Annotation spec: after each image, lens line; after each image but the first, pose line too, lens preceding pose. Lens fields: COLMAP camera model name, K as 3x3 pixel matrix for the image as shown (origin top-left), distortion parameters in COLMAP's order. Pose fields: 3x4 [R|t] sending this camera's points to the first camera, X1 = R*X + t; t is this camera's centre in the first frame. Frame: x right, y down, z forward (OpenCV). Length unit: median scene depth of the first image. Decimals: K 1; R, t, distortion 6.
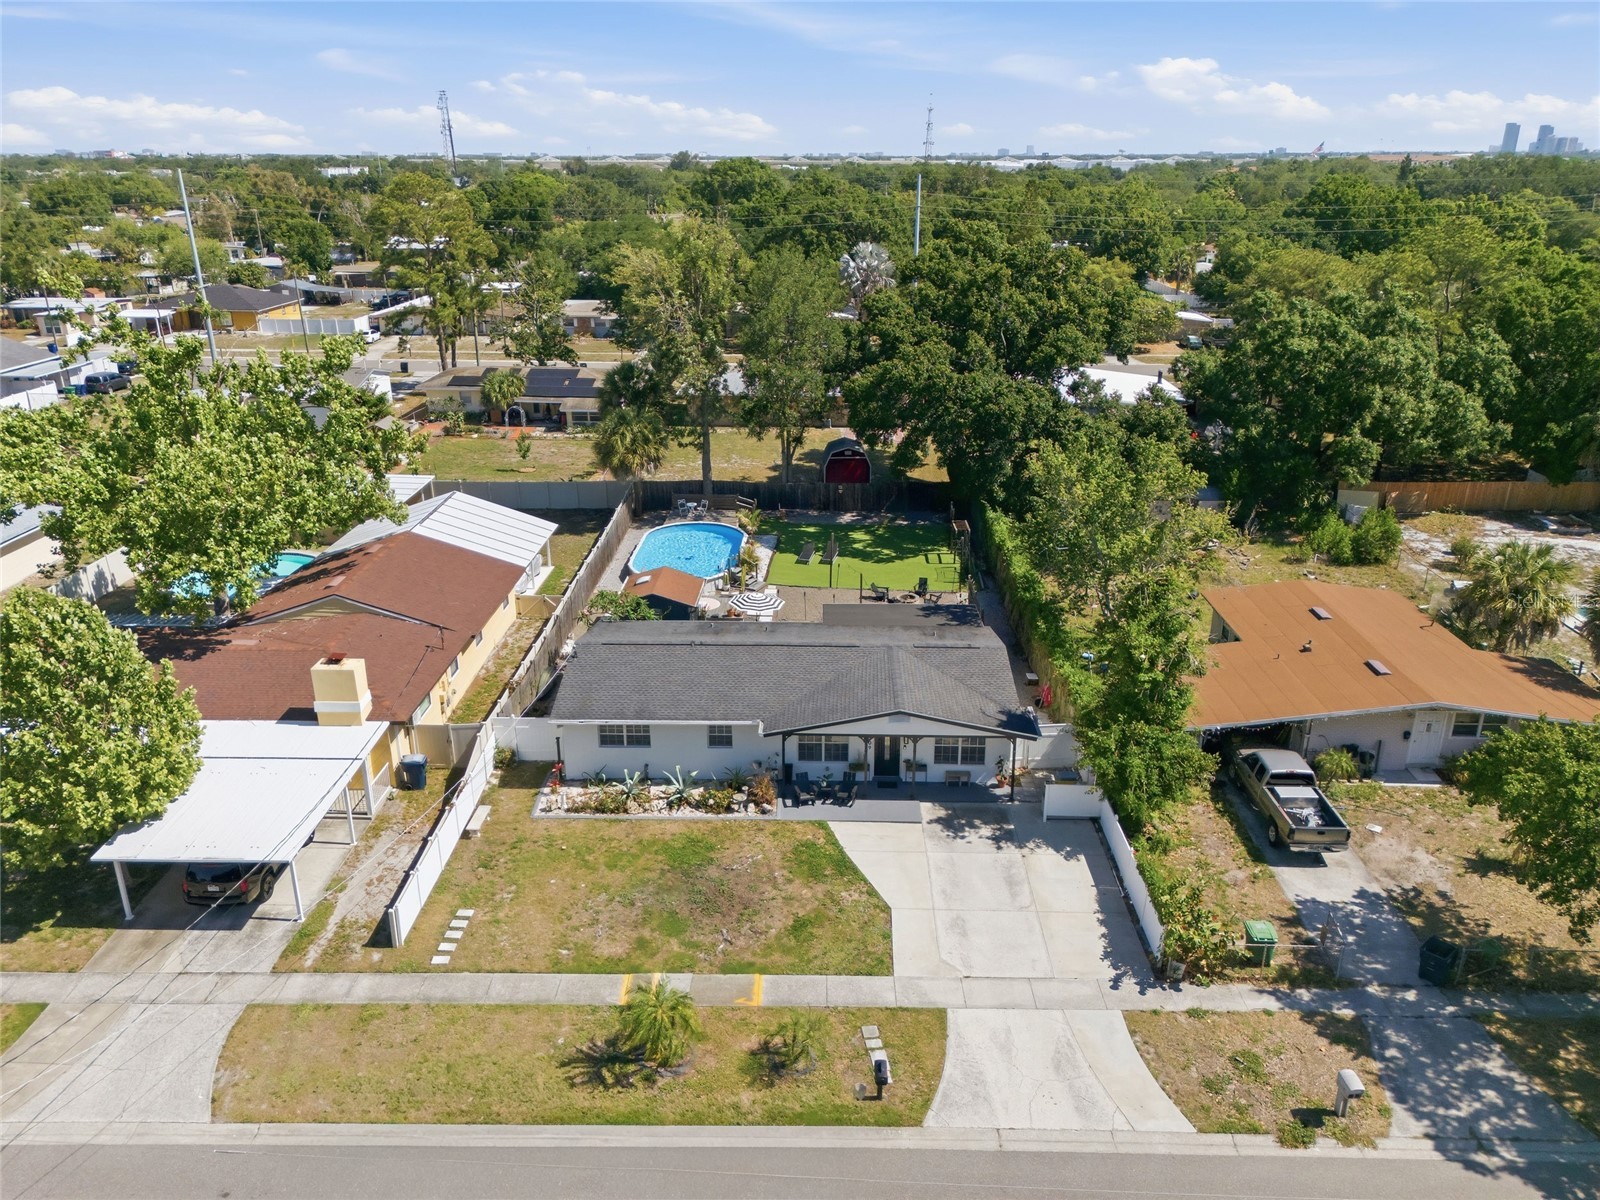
lens RADIAL K [[1180.0, 0, 801.5], [0, 1180.0, 595.2], [0, 0, 1]] dist [0.090680, -0.086291]
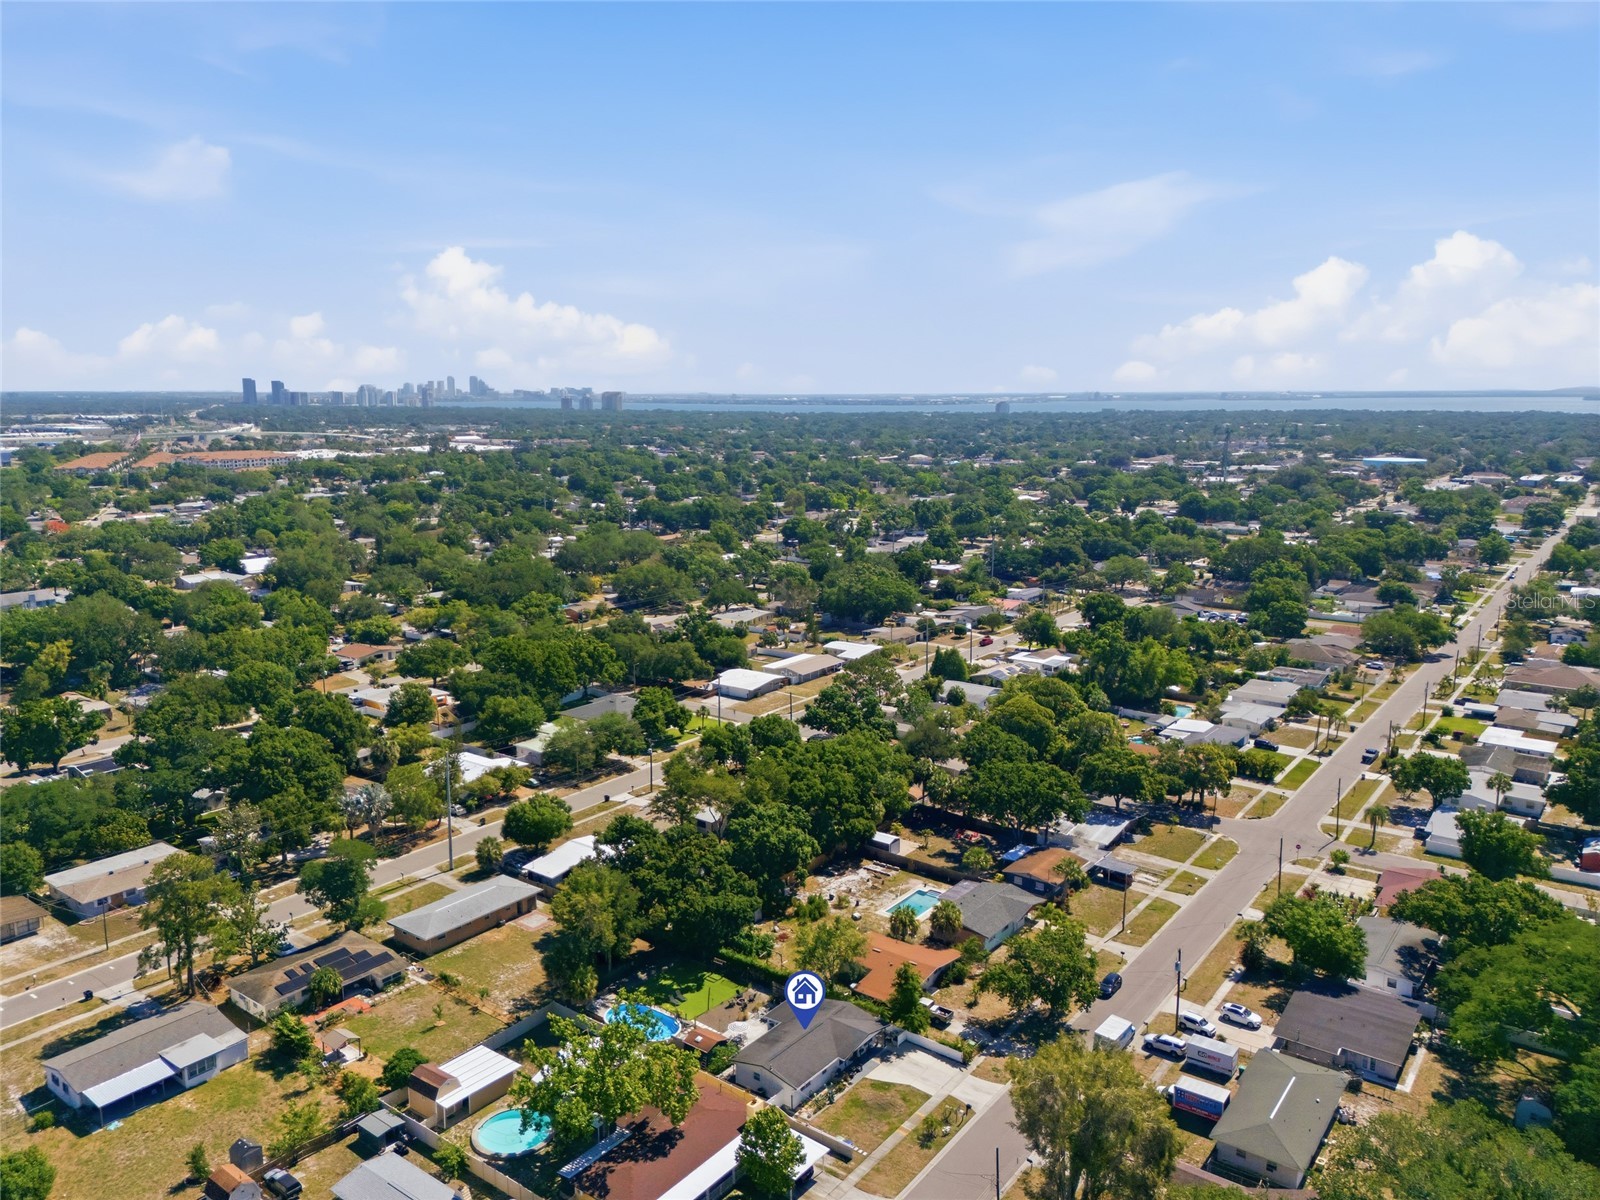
lens RADIAL K [[1180.0, 0, 795.2], [0, 1180.0, 600.6], [0, 0, 1]] dist [0.090680, -0.086291]
pose [[0.590283, -0.145890, 0.793903, -2.863212], [0.282815, 0.958567, -0.034130, -1.150590], [-0.756030, 0.244674, 0.607086, -1.344937]]
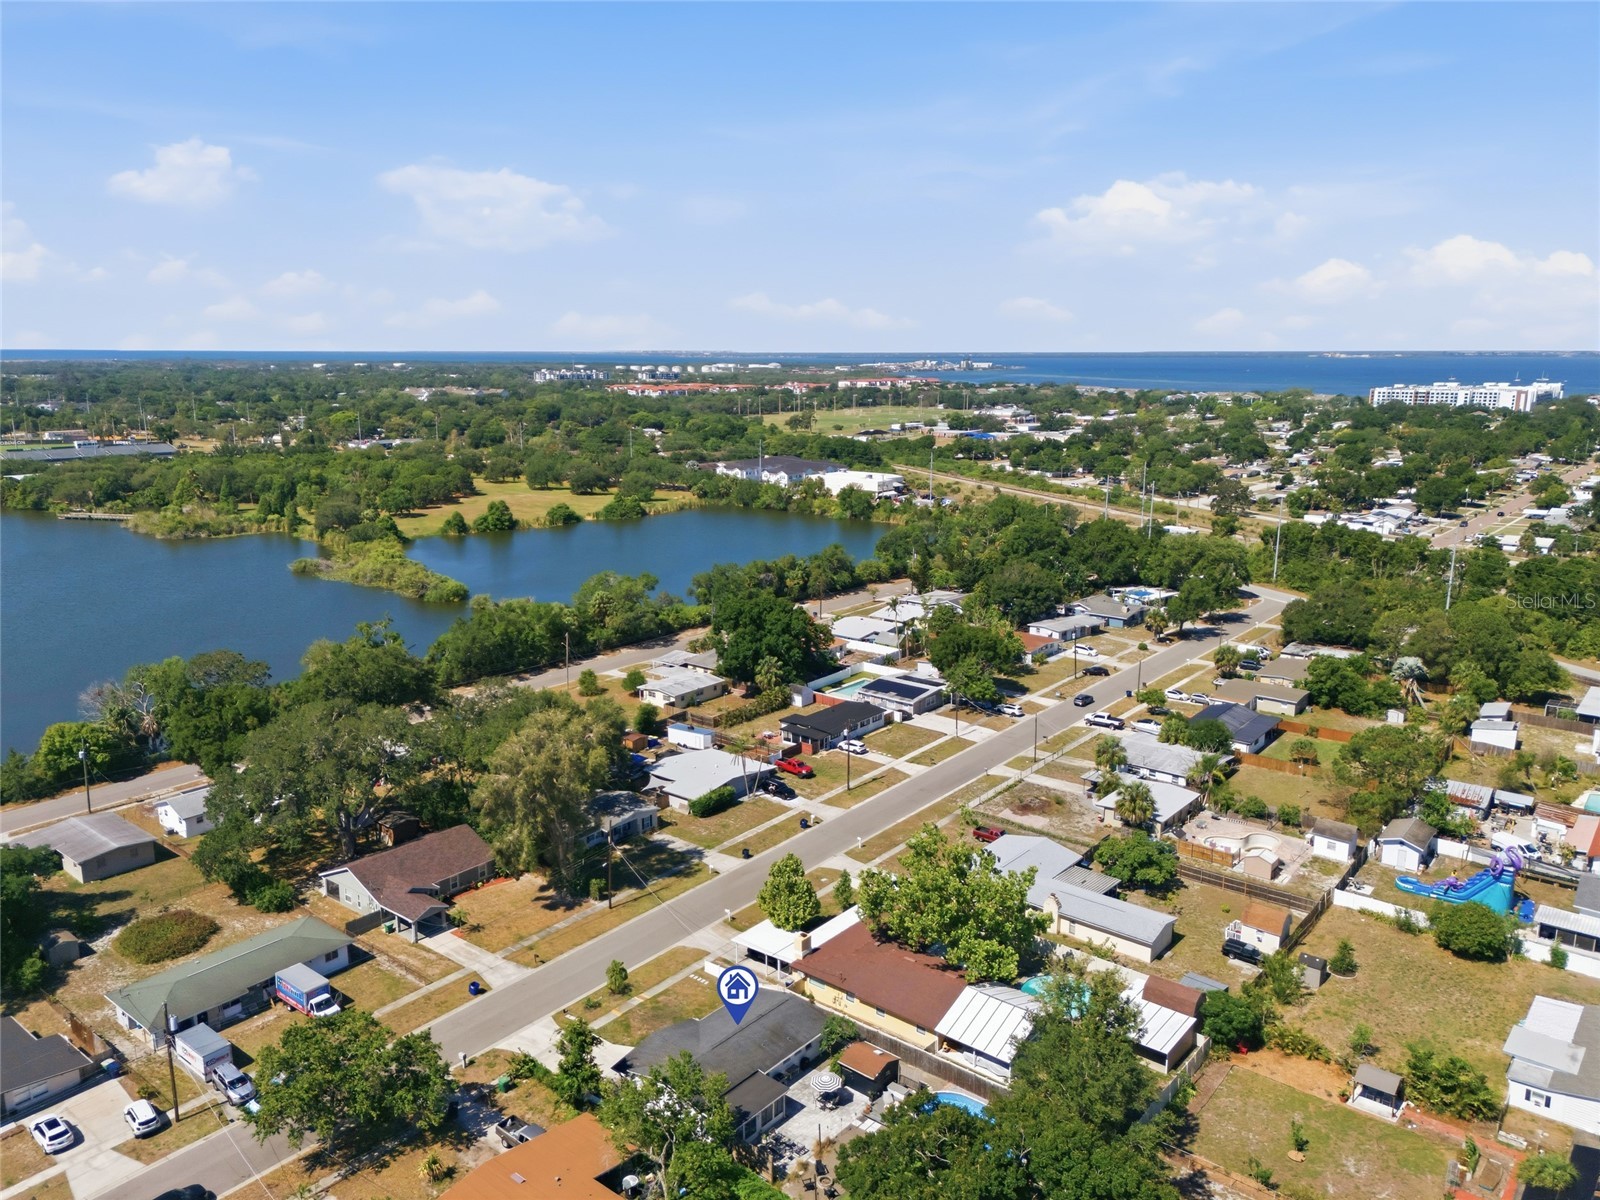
lens RADIAL K [[1180.0, 0, 799.7], [0, 1180.0, 604.9], [0, 0, 1]] dist [0.090680, -0.086291]
pose [[-0.619072, 0.164262, -0.767964, 1.913569], [-0.275402, 0.870373, 0.408174, -2.055007], [0.735462, 0.464187, -0.493585, 2.329427]]
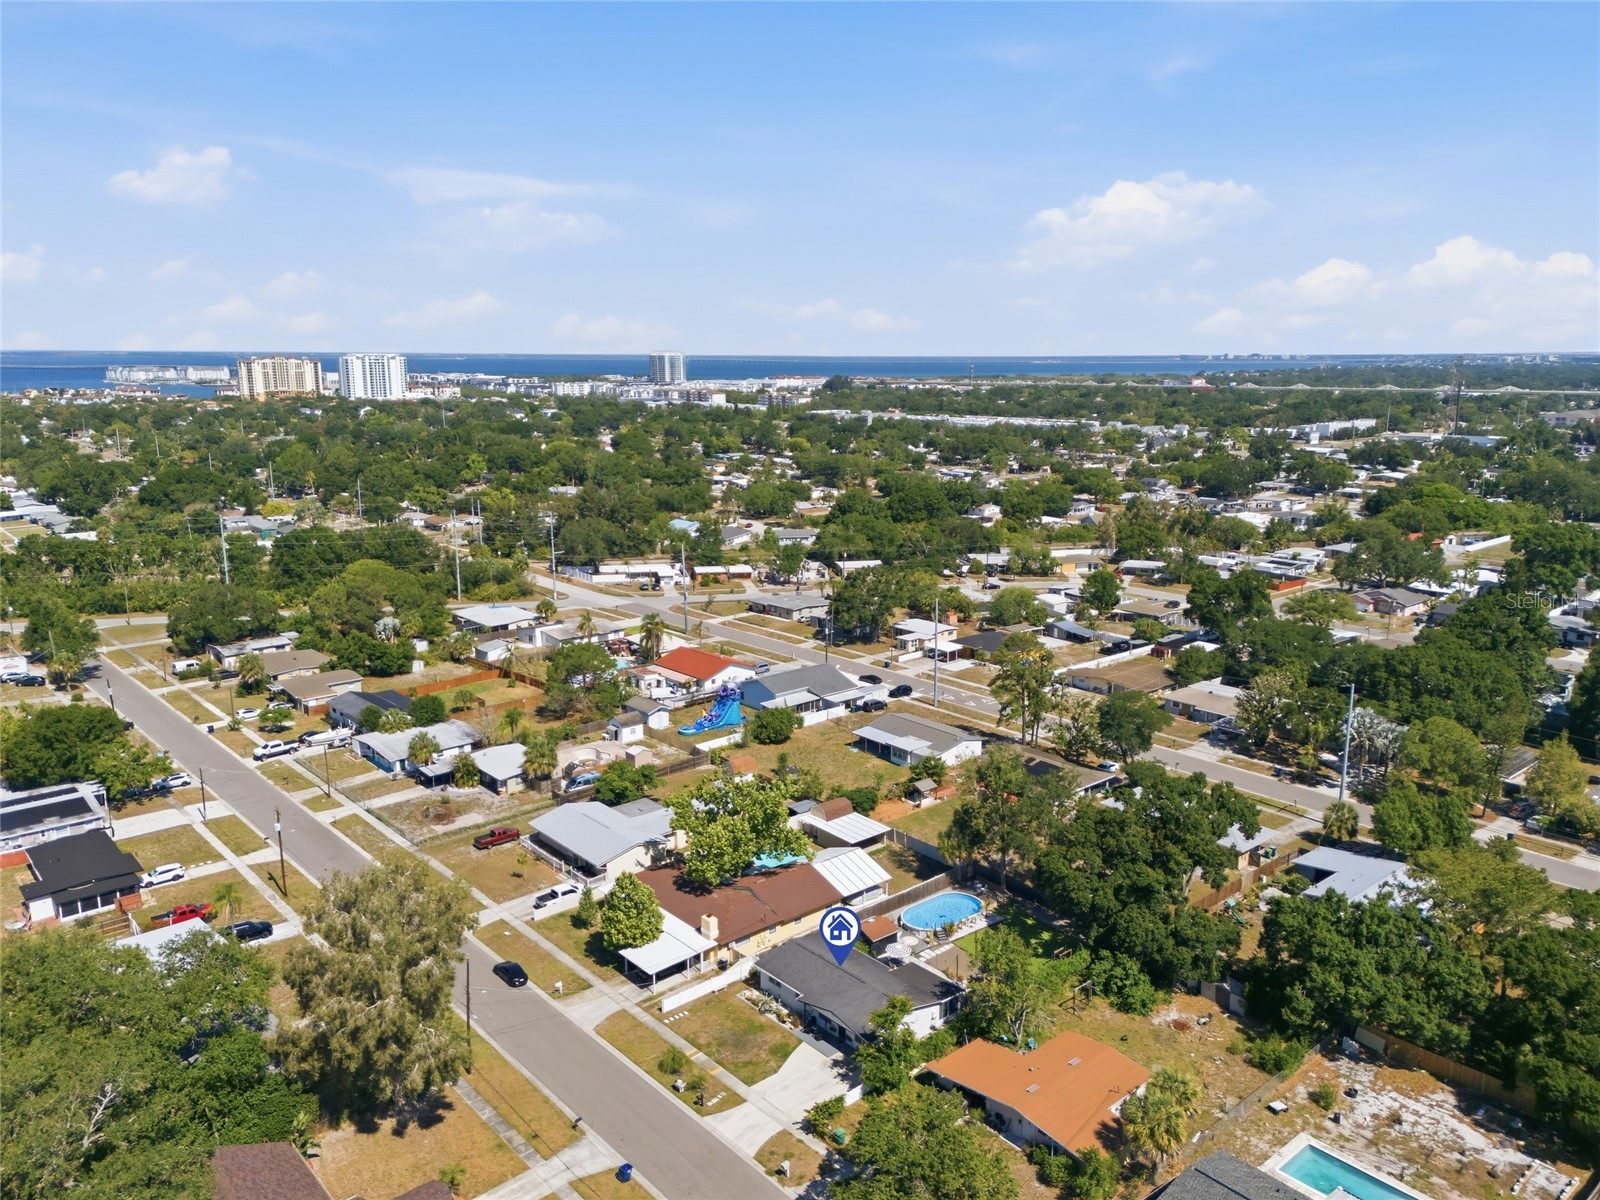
lens RADIAL K [[1180.0, 0, 799.4], [0, 1180.0, 597.3], [0, 0, 1]] dist [0.090680, -0.086291]
pose [[0.671199, 0.150069, -0.725928, 2.045246], [-0.257615, 0.965476, -0.038603, -0.750273], [0.695073, 0.212920, 0.686687, -1.188595]]
